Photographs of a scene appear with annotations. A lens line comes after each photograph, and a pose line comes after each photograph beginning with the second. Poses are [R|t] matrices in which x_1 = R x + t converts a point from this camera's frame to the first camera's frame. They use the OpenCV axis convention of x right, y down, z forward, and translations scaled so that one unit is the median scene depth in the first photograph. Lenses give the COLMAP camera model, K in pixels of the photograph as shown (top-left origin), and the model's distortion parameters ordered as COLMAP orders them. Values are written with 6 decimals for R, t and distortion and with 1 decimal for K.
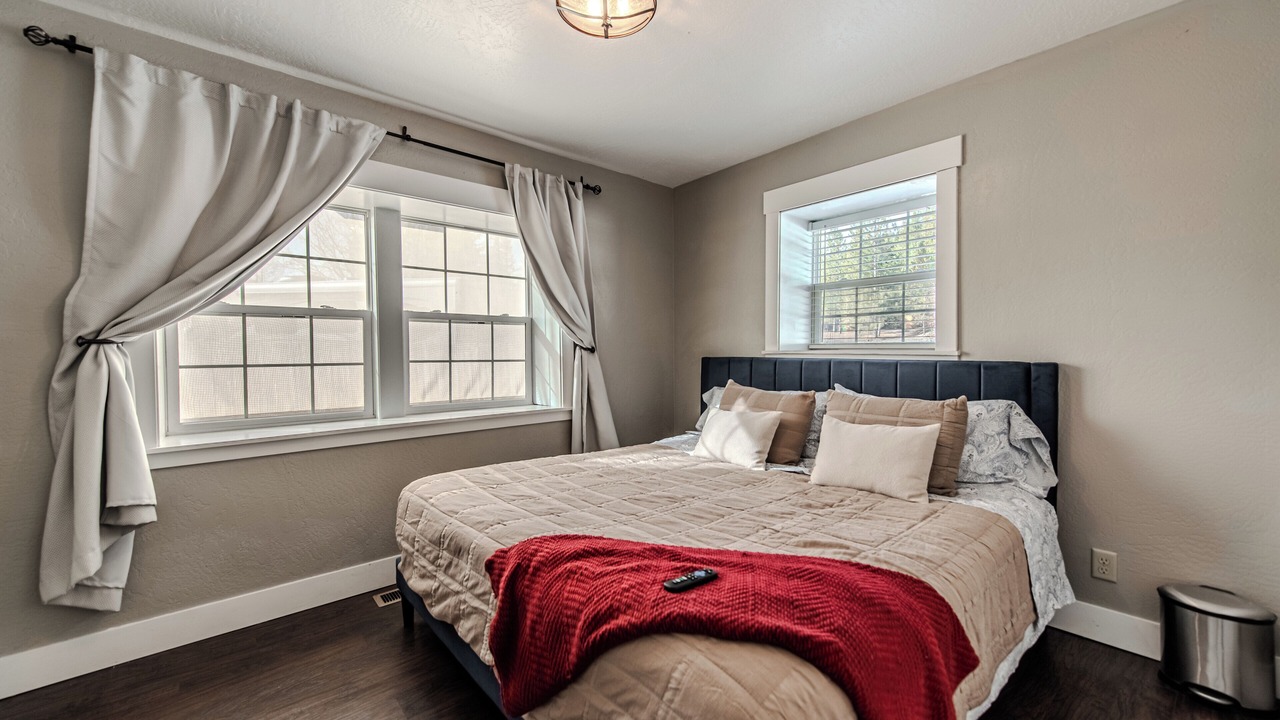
lens RADIAL K [[496.2, 0, 636.0], [0, 496.2, 361.0], [0, 0, 1]] dist [0.001554, -0.000125]
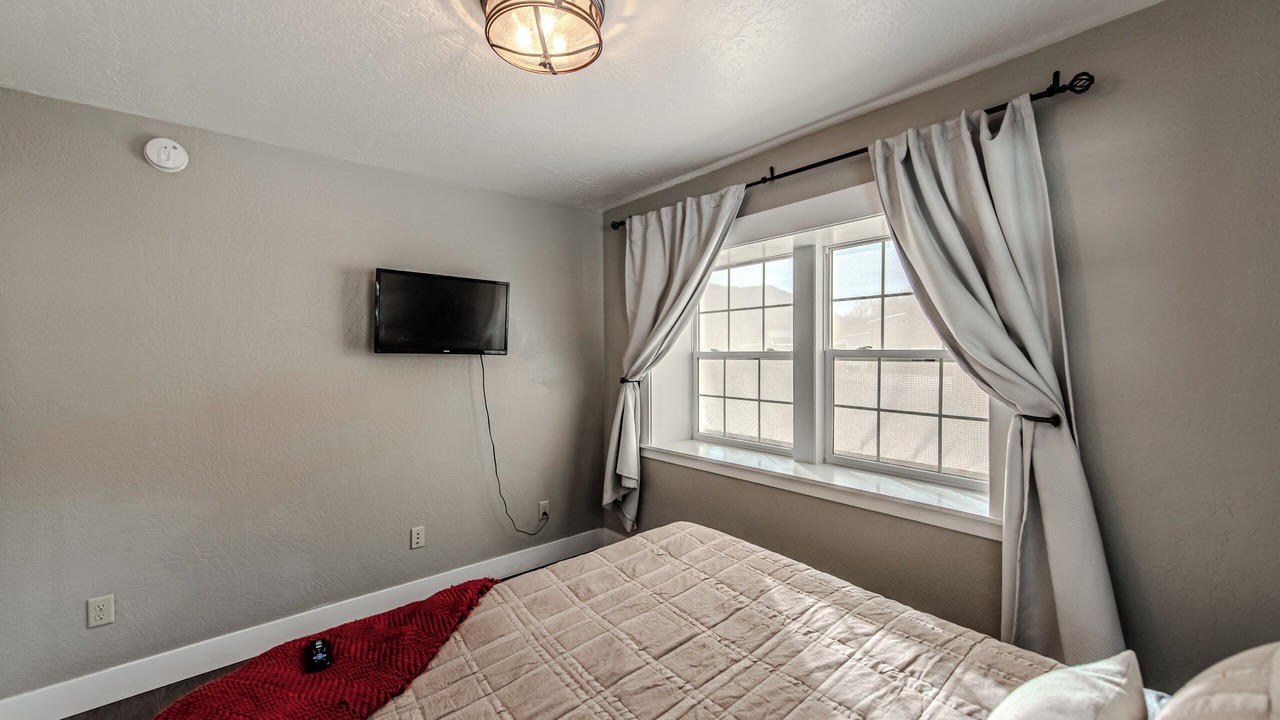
lens RADIAL K [[496.2, 0, 636.0], [0, 496.2, 361.0], [0, 0, 1]] dist [0.001554, -0.000125]
pose [[-0.007785, 0.020626, -0.999757, 0.465811], [-0.014004, 0.999687, 0.020734, -0.097276], [0.999872, 0.014162, -0.007494, 0.672812]]
